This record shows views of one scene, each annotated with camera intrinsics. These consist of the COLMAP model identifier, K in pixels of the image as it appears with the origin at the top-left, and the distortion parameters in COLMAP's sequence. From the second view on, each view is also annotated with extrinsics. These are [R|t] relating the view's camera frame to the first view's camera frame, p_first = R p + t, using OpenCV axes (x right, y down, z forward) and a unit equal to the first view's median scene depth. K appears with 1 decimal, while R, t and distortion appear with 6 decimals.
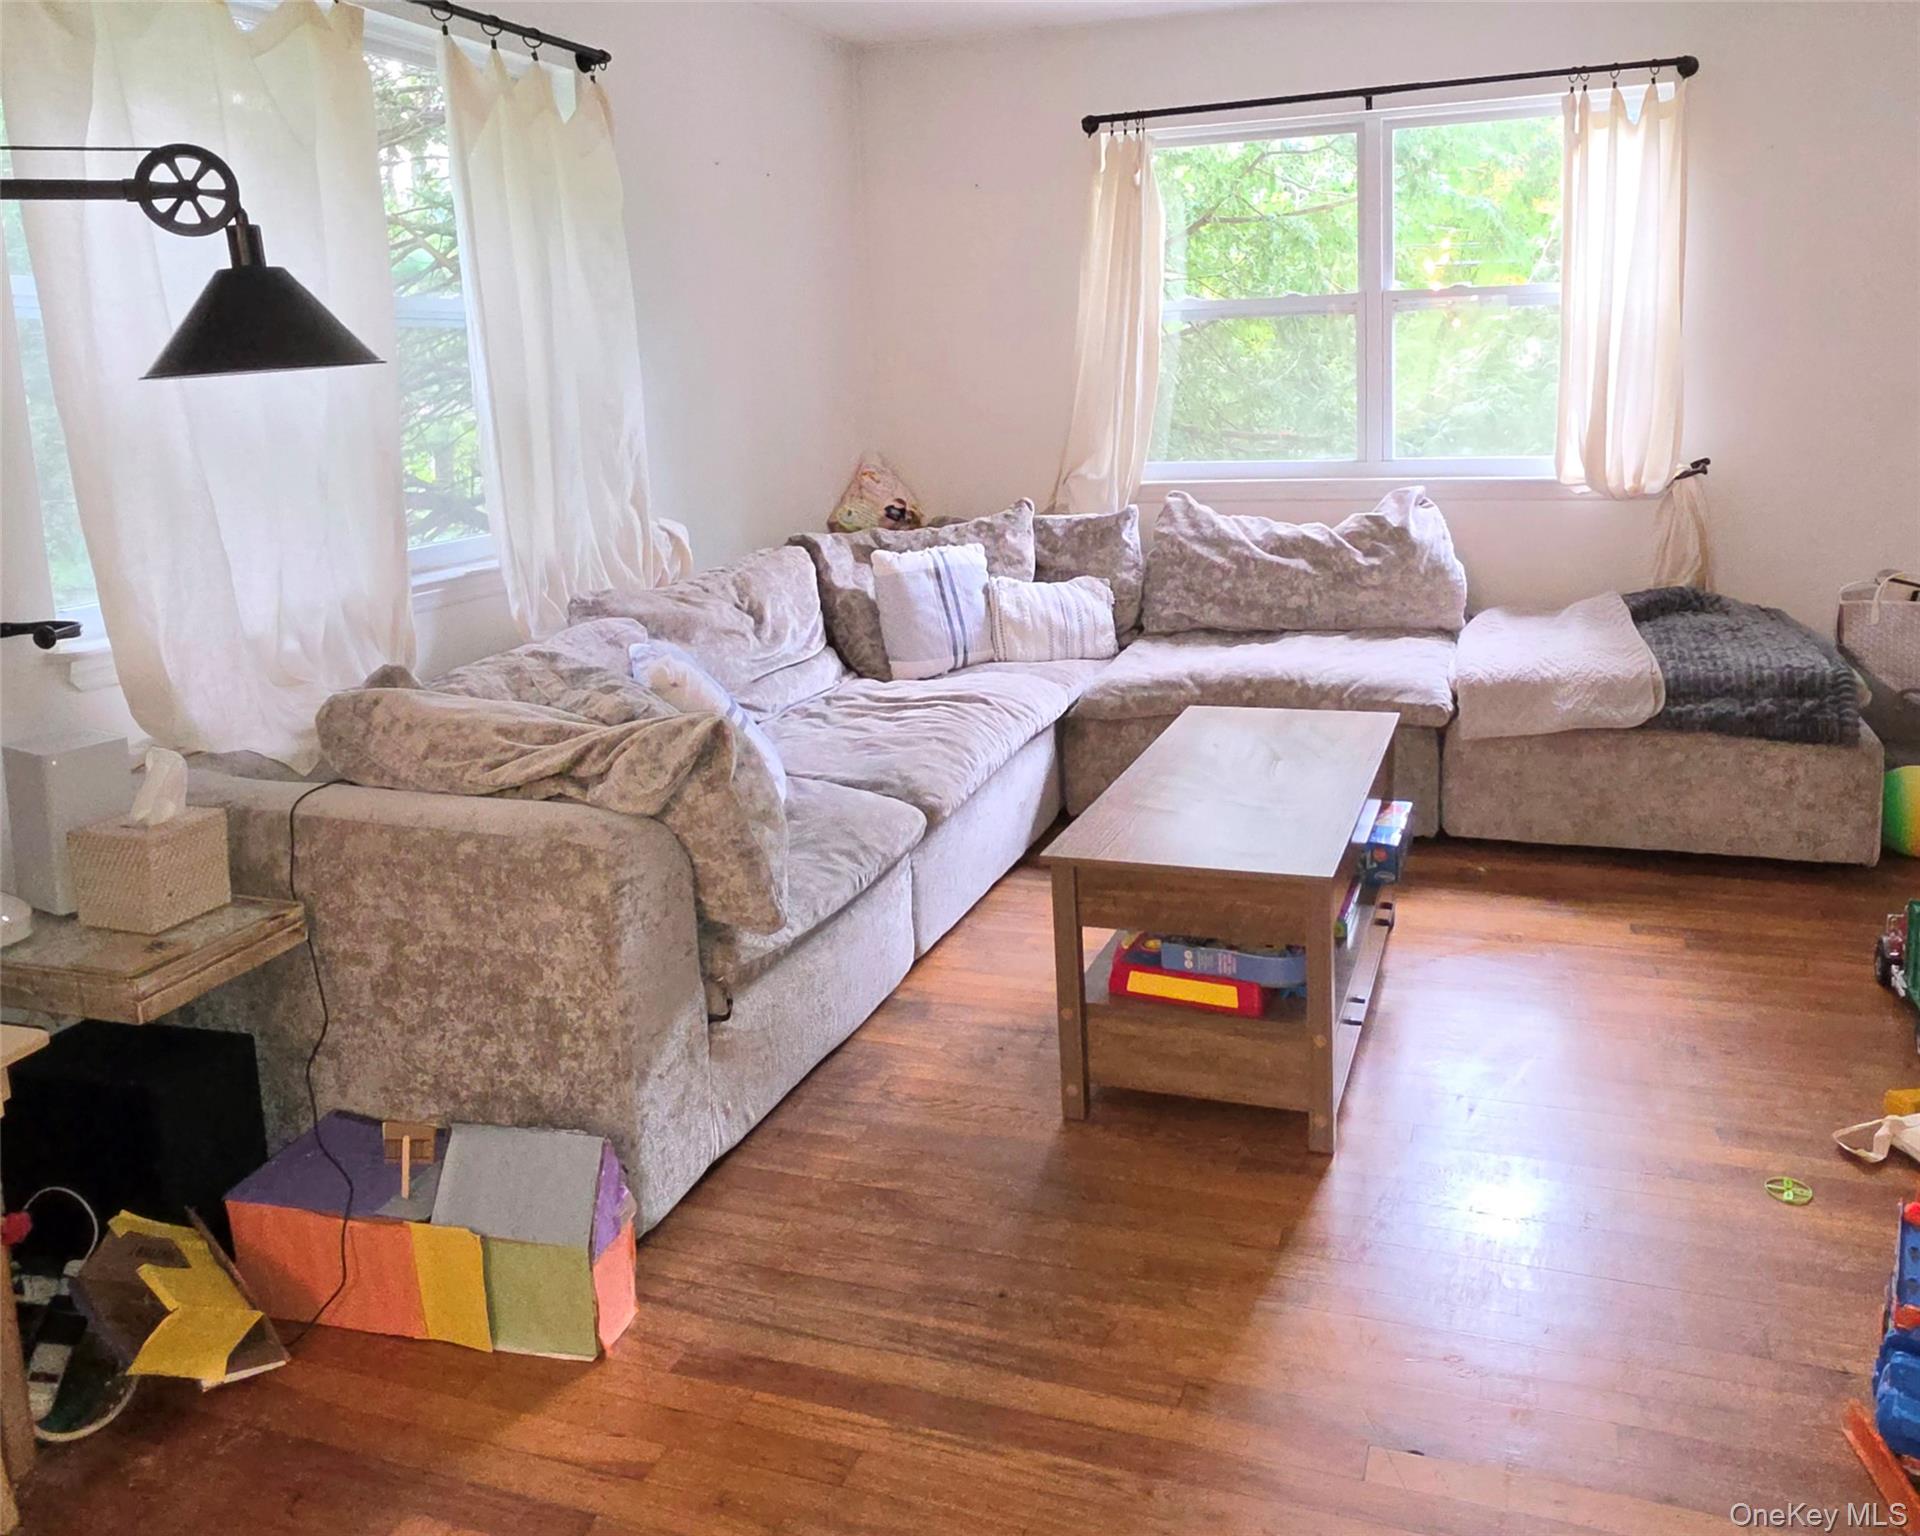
lens RADIAL K [[1283.6, 0, 960.6], [0, 1283.6, 684.4], [0, 0, 1]] dist [-0.005951, -0.000699]
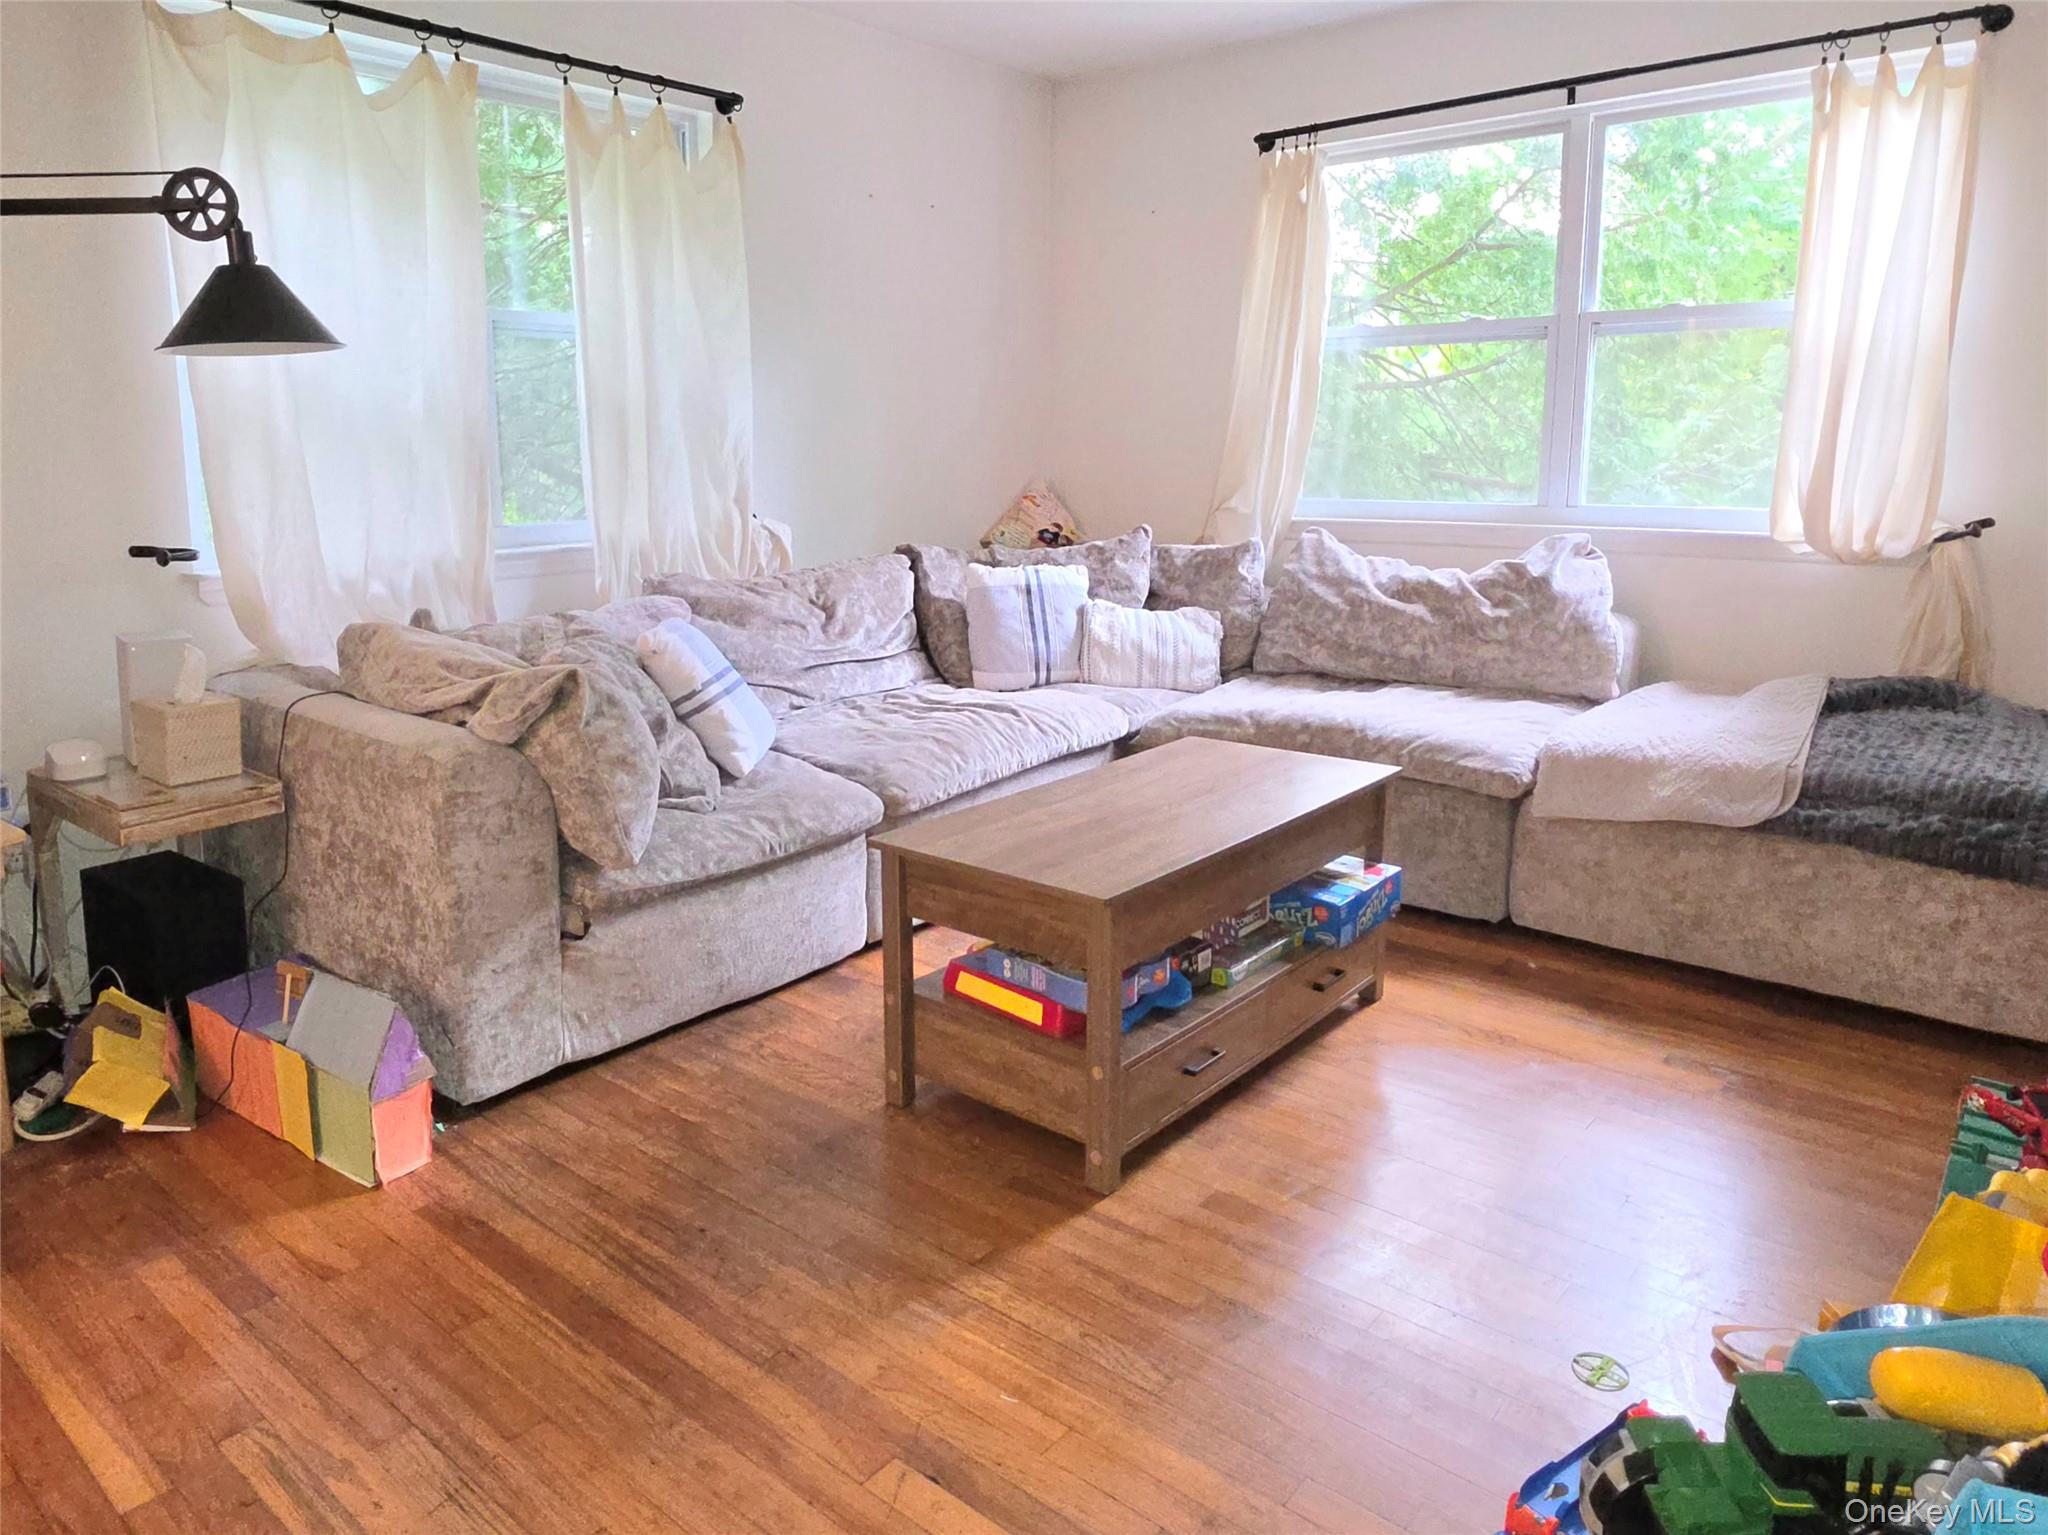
lens RADIAL K [[1227.3, 0, 984.9], [0, 1227.3, 751.0], [0, 0, 1]] dist [-0.005671, -0.000761]
pose [[0.924779, 0.117381, -0.361946, 0.353508], [-0.114233, 0.992996, 0.030166, 0.016782], [0.362952, 0.013449, 0.931711, 0.085884]]
